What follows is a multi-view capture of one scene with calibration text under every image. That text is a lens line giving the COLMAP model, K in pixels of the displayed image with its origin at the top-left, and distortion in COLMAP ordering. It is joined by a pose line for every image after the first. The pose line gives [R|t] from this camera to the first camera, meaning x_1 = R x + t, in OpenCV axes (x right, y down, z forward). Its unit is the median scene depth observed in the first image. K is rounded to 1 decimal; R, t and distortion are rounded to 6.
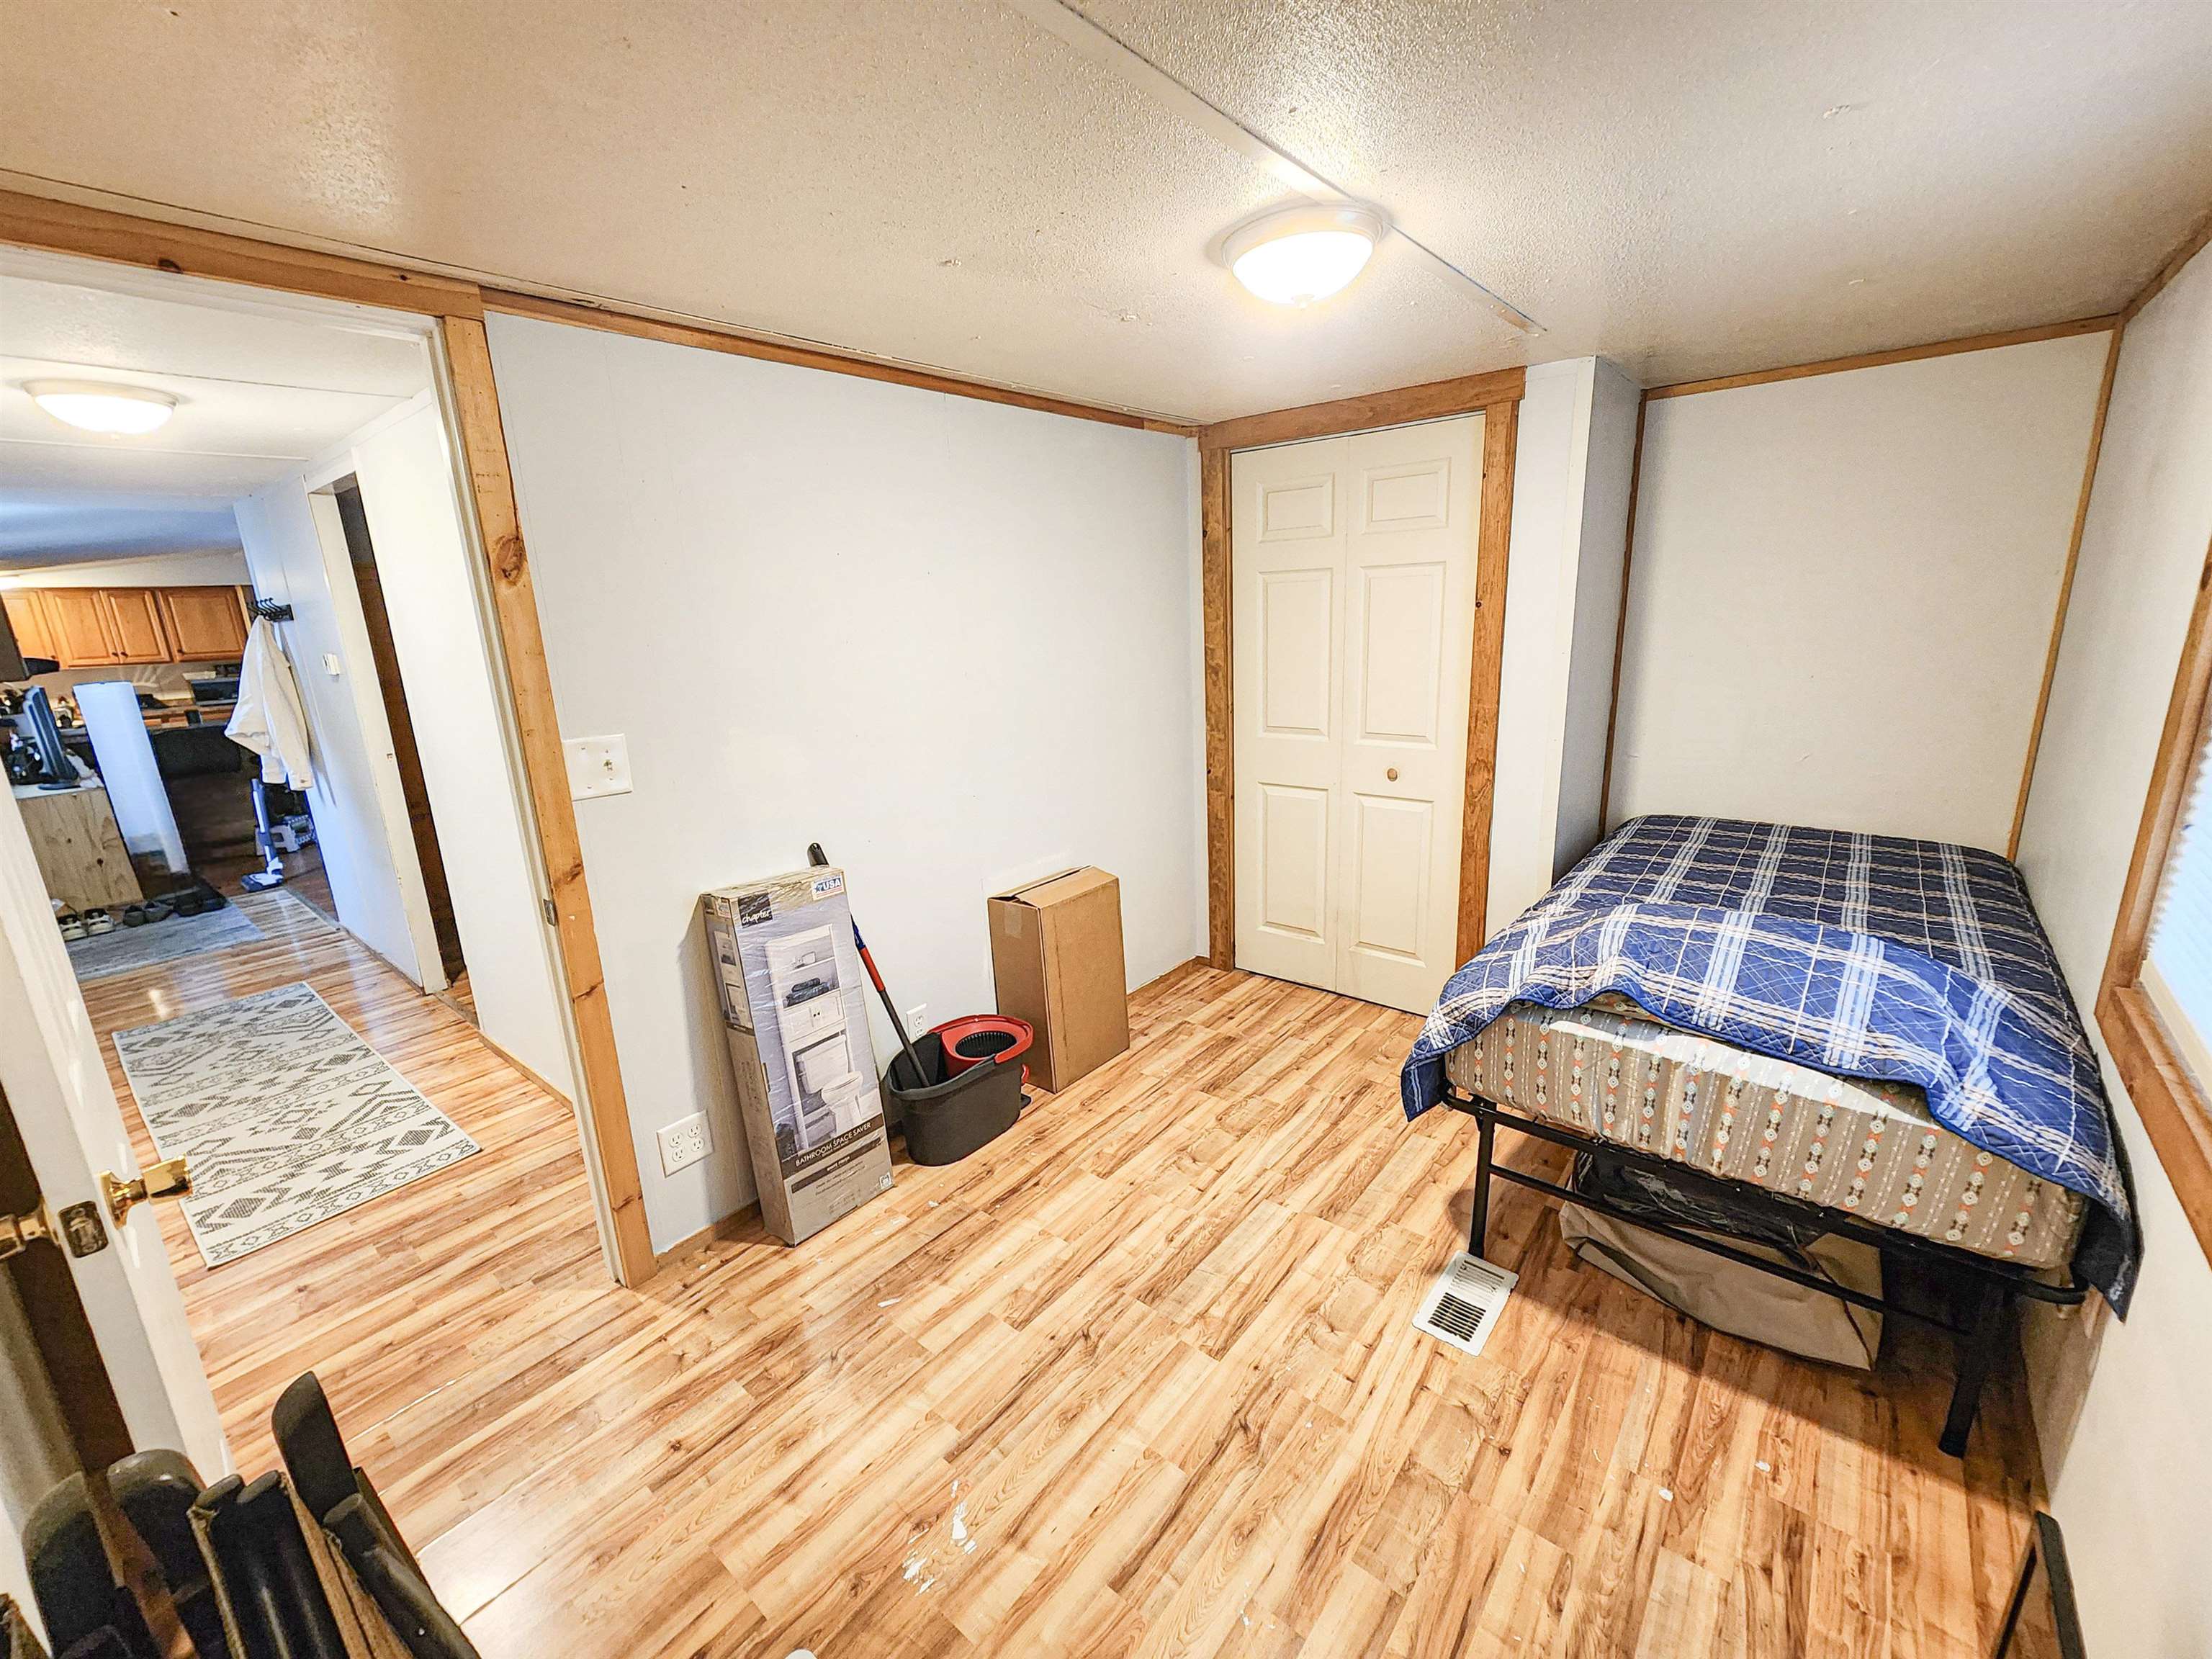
lens RADIAL K [[922.4, 0, 1092.3], [0, 922.4, 831.3], [0, 0, 1]] dist [-0.000630, 0.000823]
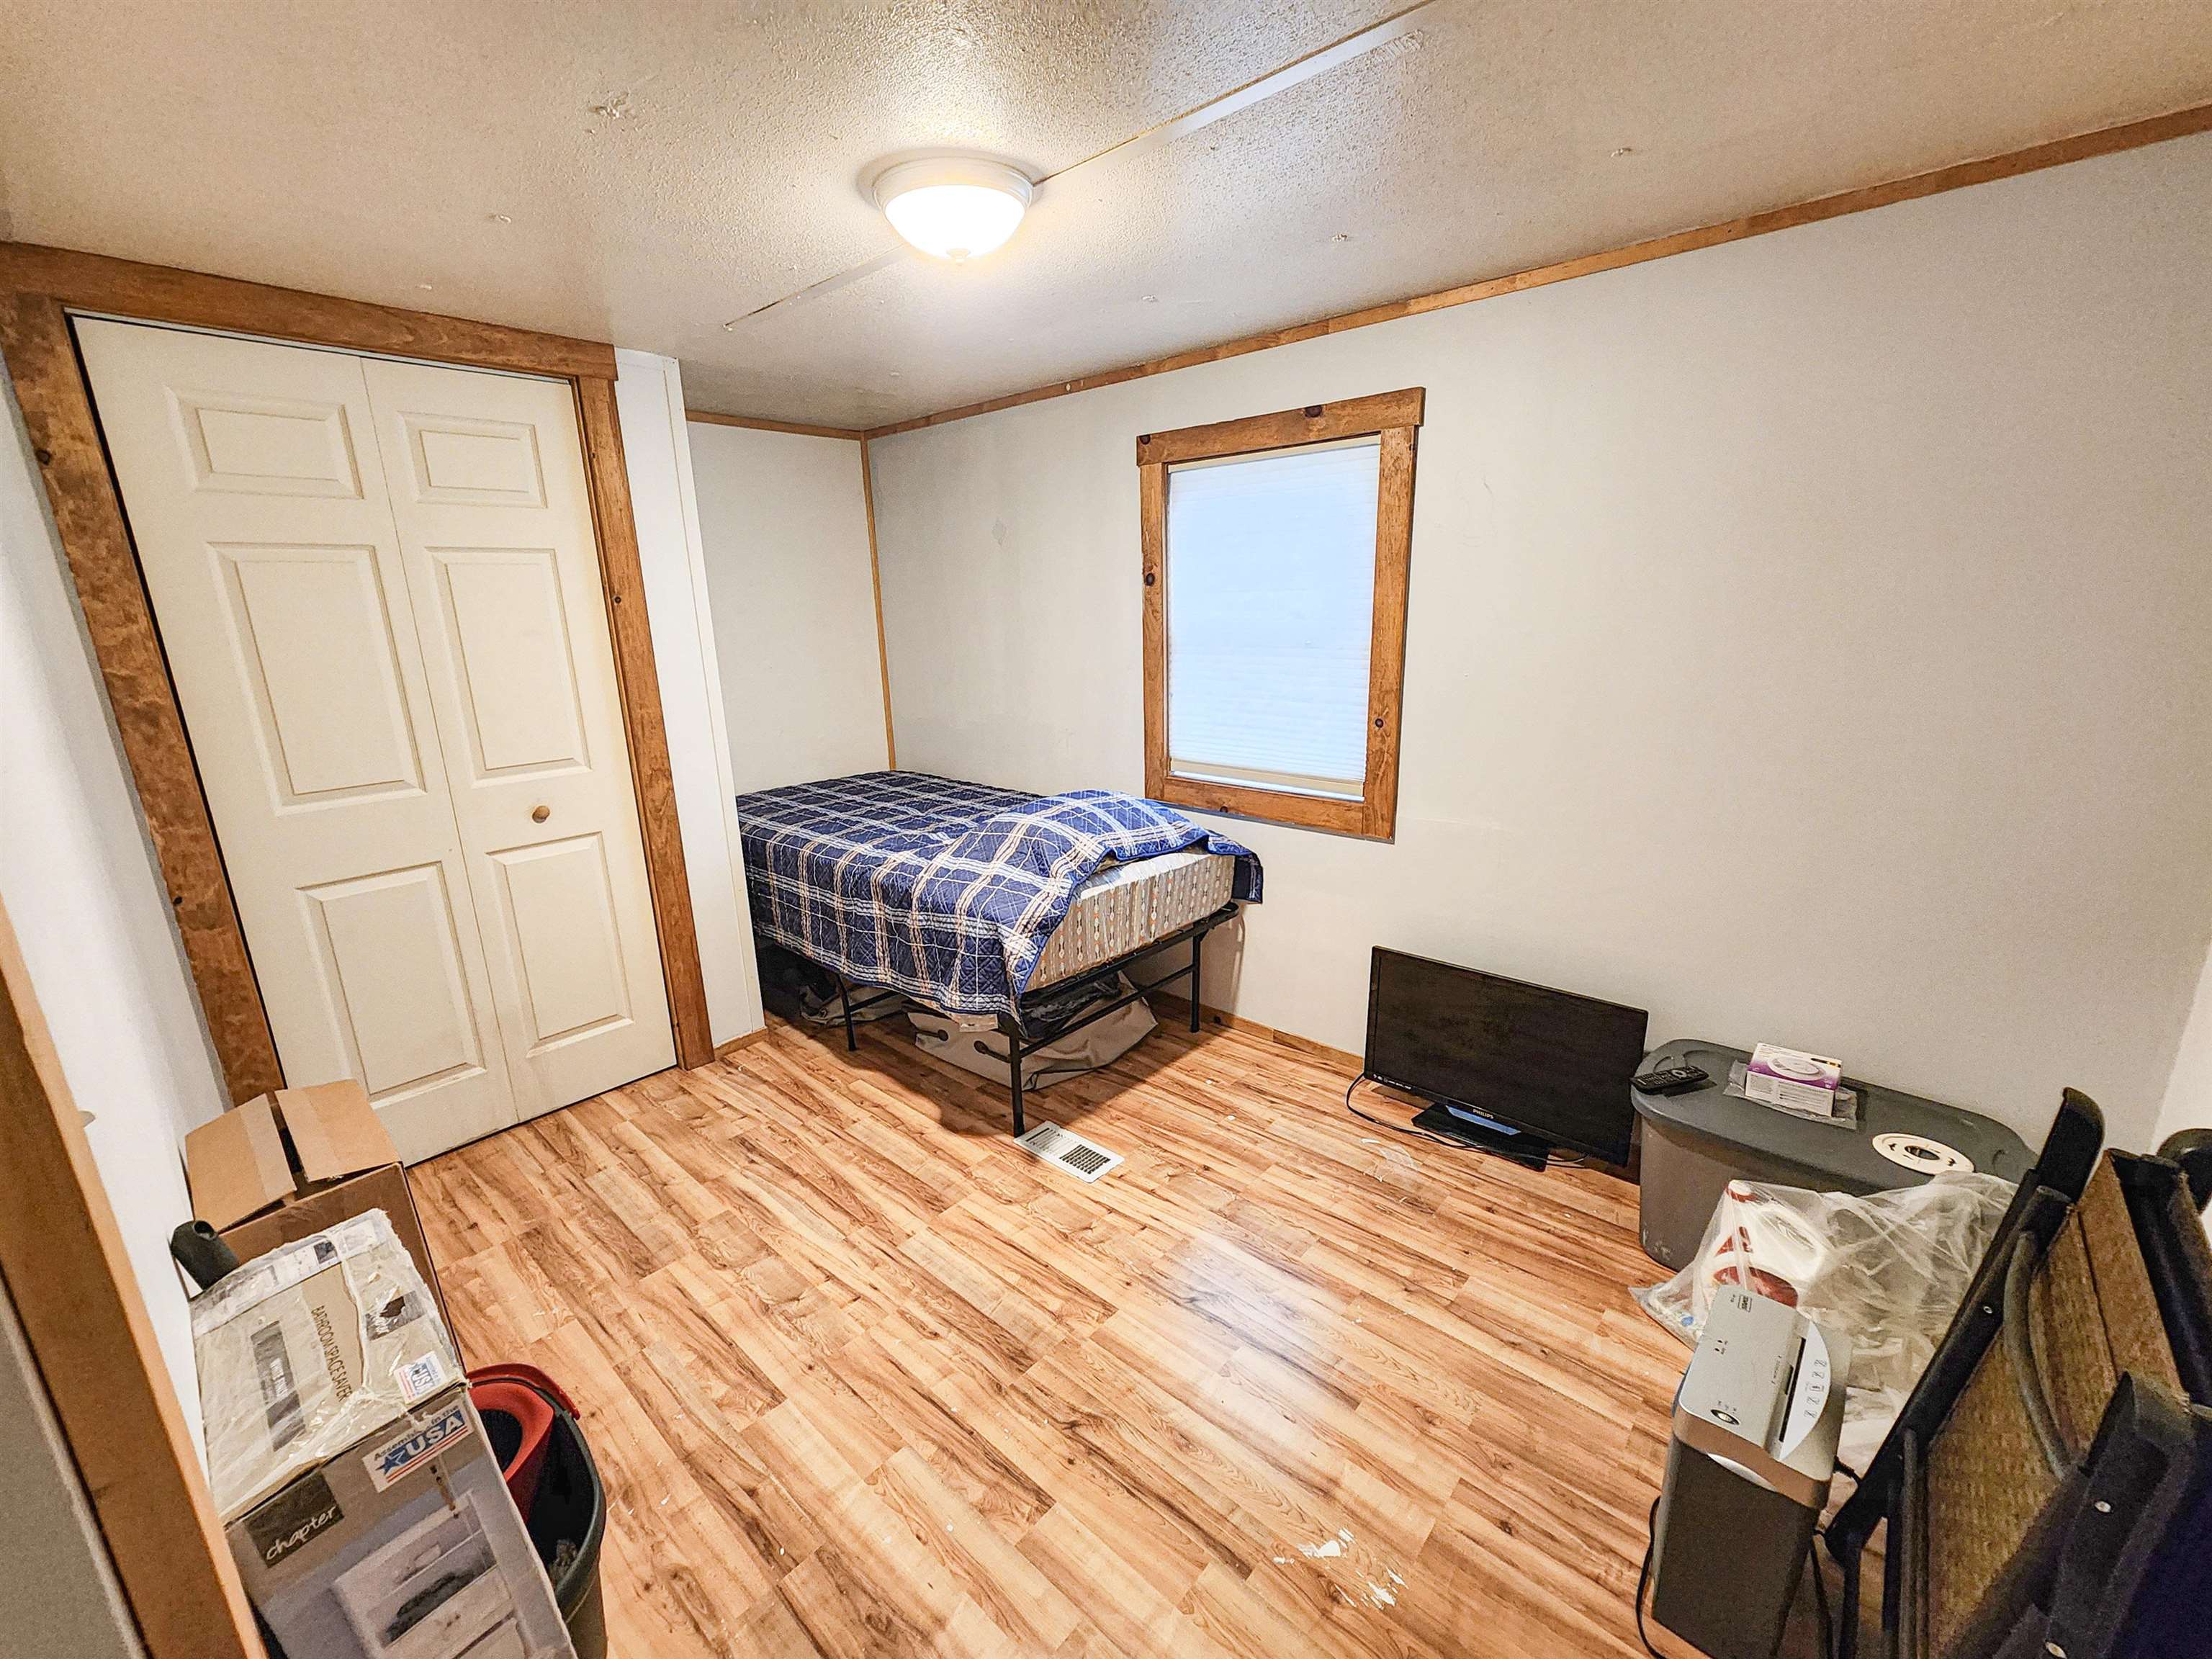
lens RADIAL K [[922.4, 0, 1095.0], [0, 922.4, 835.0], [0, 0, 1]] dist [-0.000630, 0.000823]
pose [[0.026871, -0.207069, 0.977957, -0.766577], [0.266166, 0.944476, 0.192666, -0.122806], [-0.963553, 0.255122, 0.080494, 0.833147]]
